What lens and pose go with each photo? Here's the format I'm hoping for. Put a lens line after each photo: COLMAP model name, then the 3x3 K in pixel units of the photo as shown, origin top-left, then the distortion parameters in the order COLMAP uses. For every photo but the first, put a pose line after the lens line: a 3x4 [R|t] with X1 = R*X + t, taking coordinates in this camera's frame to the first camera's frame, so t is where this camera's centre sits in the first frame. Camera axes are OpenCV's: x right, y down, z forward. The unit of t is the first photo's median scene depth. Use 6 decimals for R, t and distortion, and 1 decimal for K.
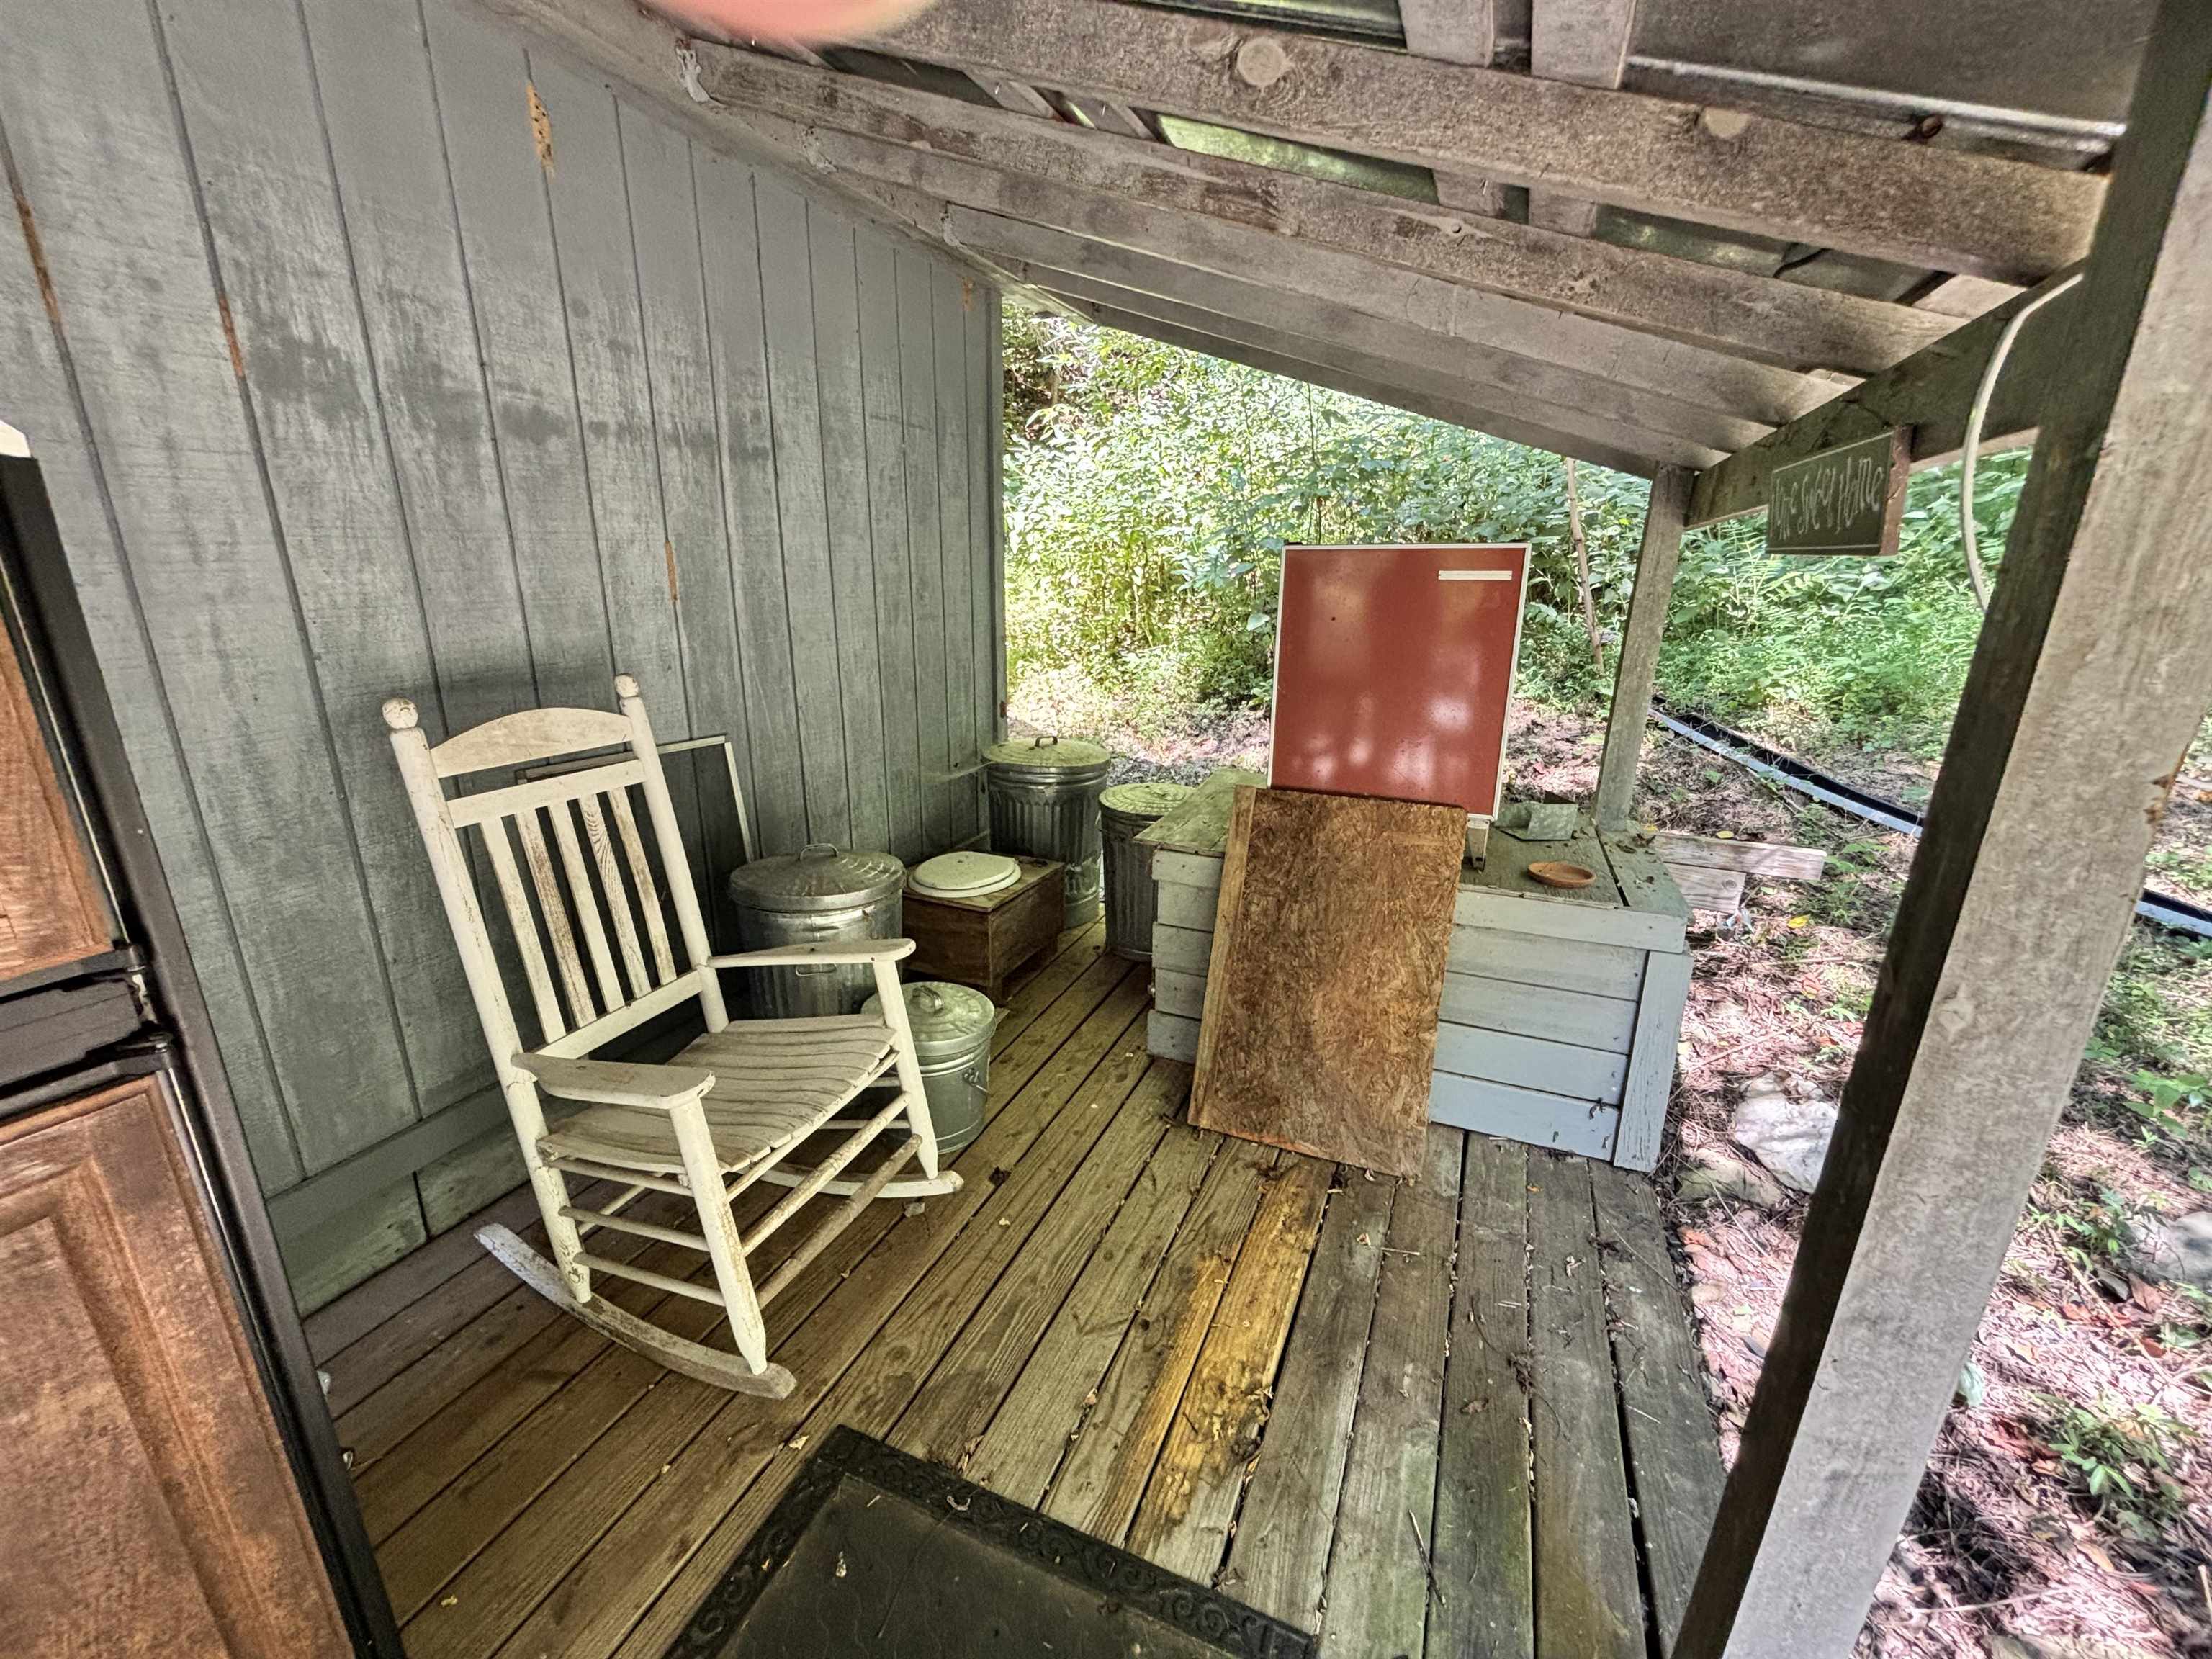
lens RADIAL K [[896.7, 0, 1103.7], [0, 896.7, 837.8], [0, 0, 1]] dist [-0.000796, 0.000243]
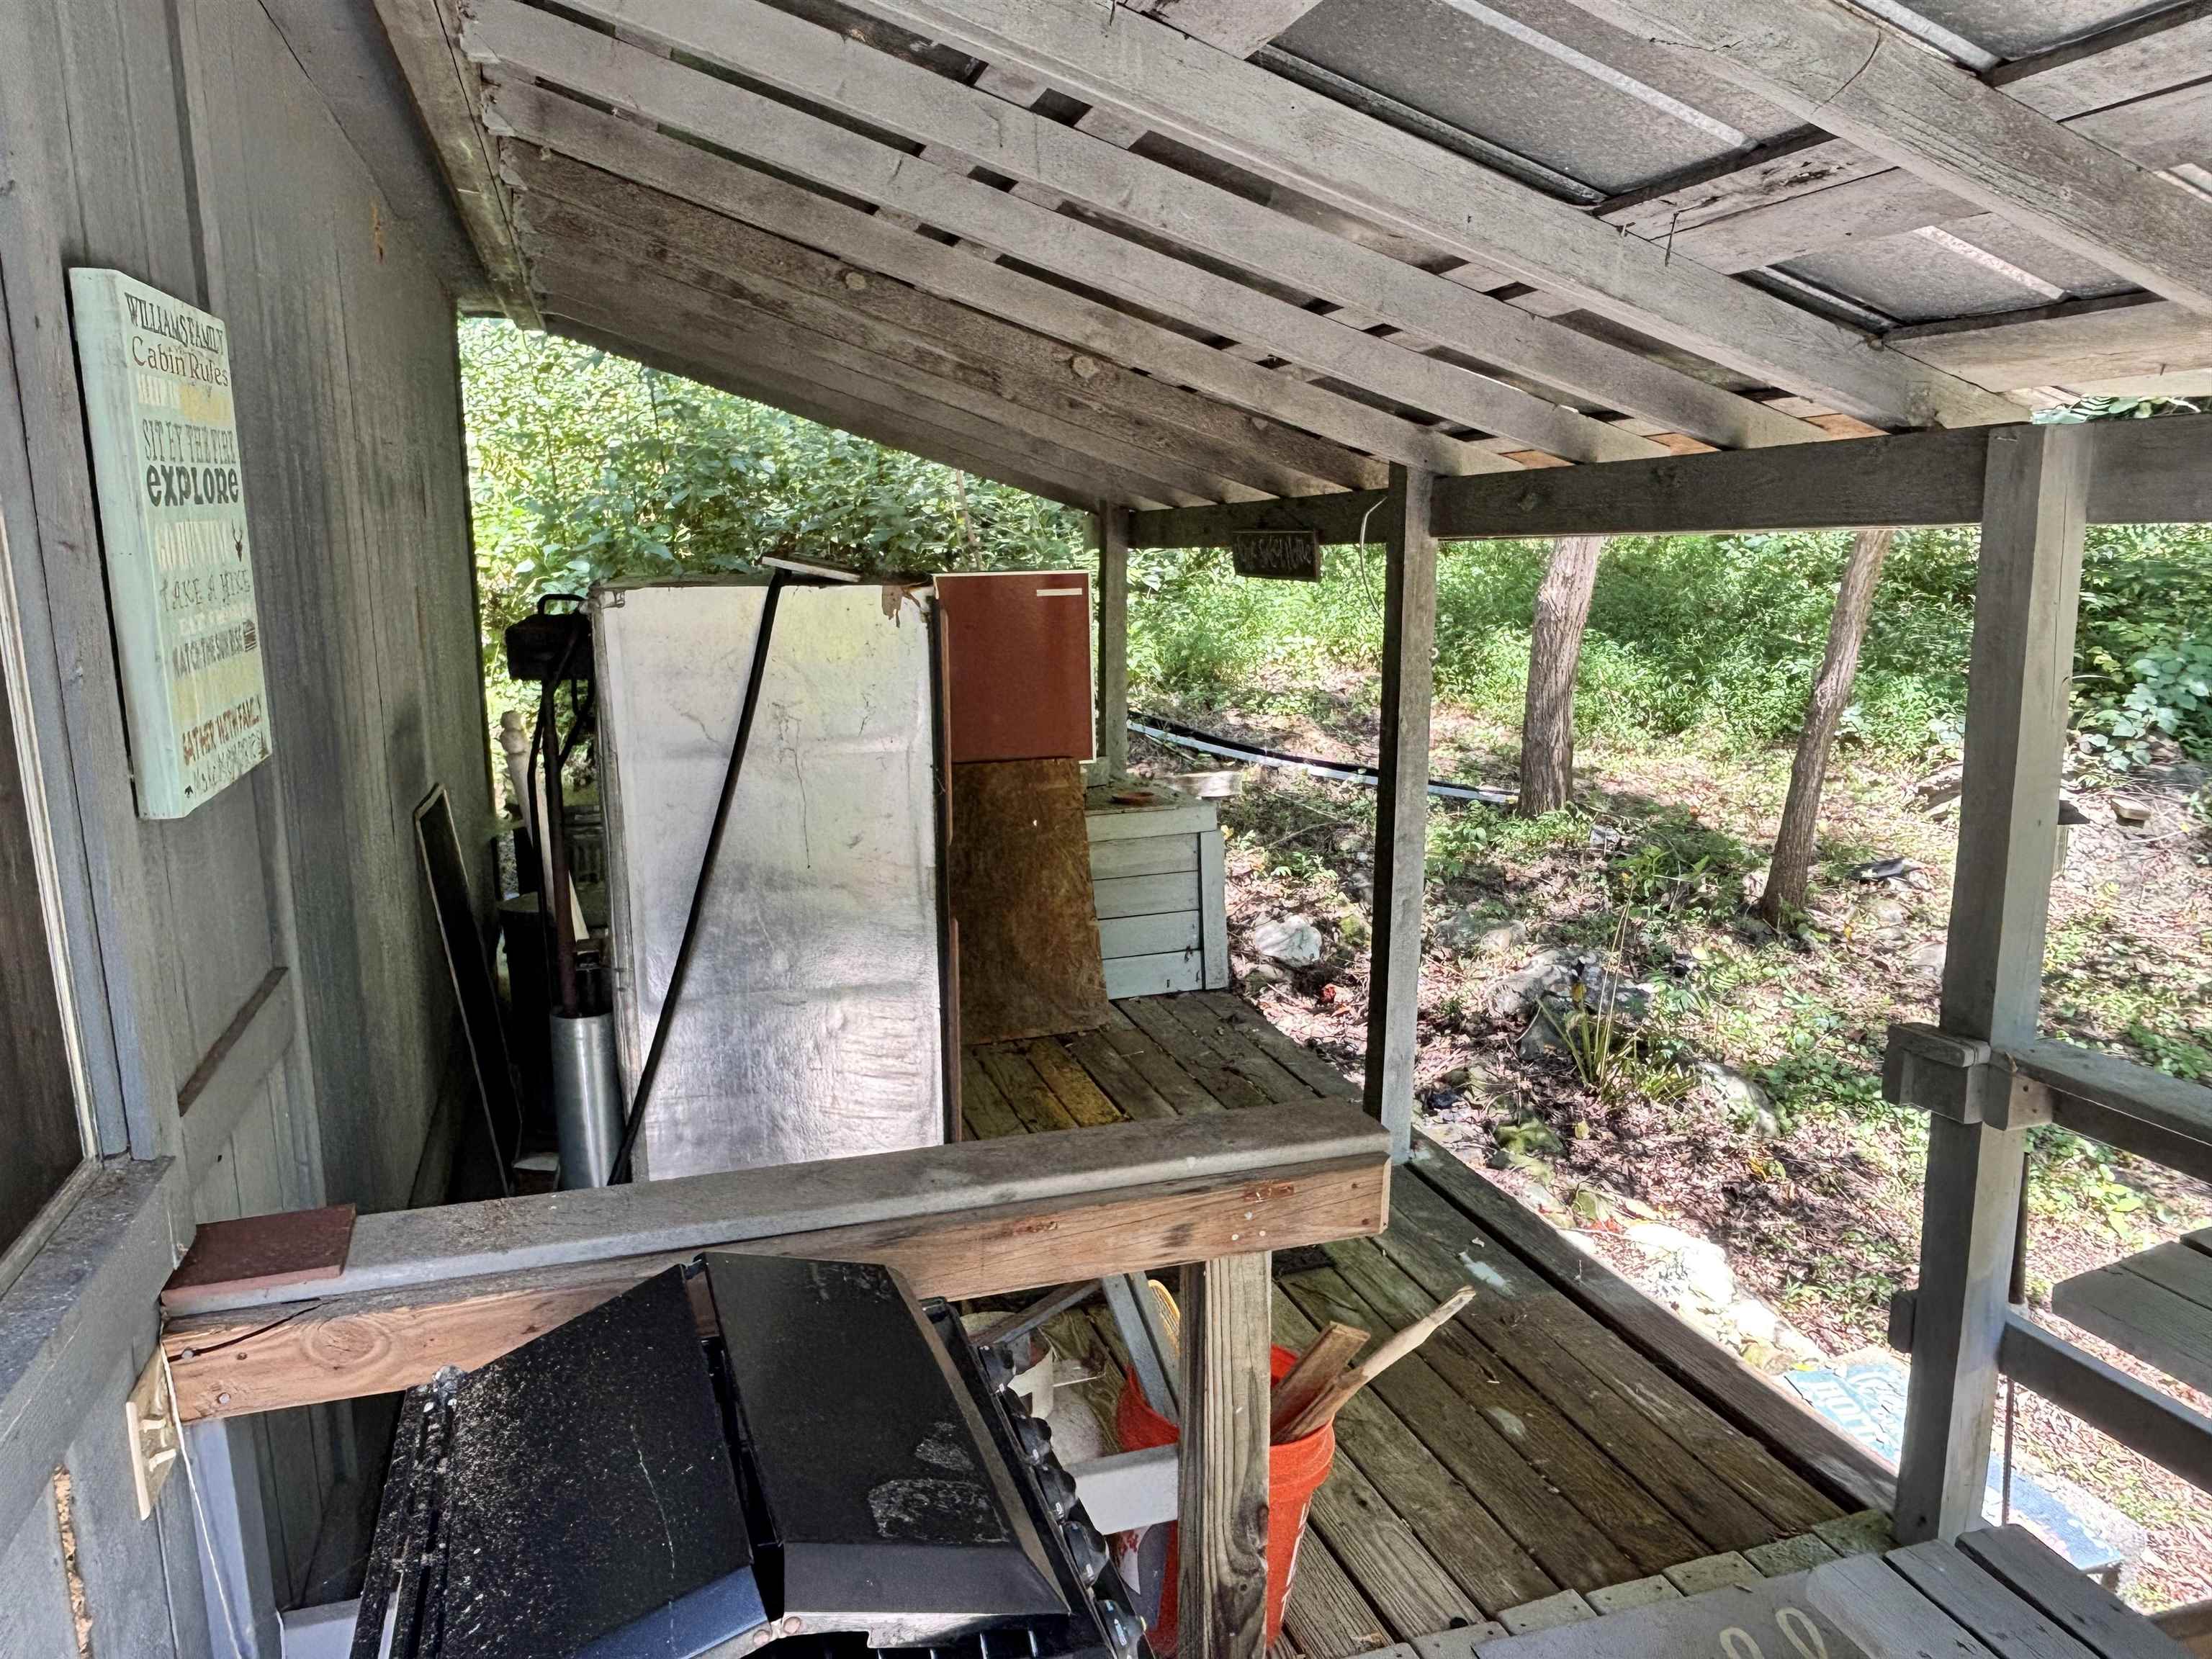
lens RADIAL K [[1484.1, 0, 1103.3], [0, 1484.1, 825.0], [0, 0, 1]] dist [0.003185, 0.000132]
pose [[0.737487, -0.134285, 0.661877, -1.088352], [0.205402, 0.978205, -0.030402, 0.147494], [-0.643369, 0.158372, 0.748996, -0.713205]]
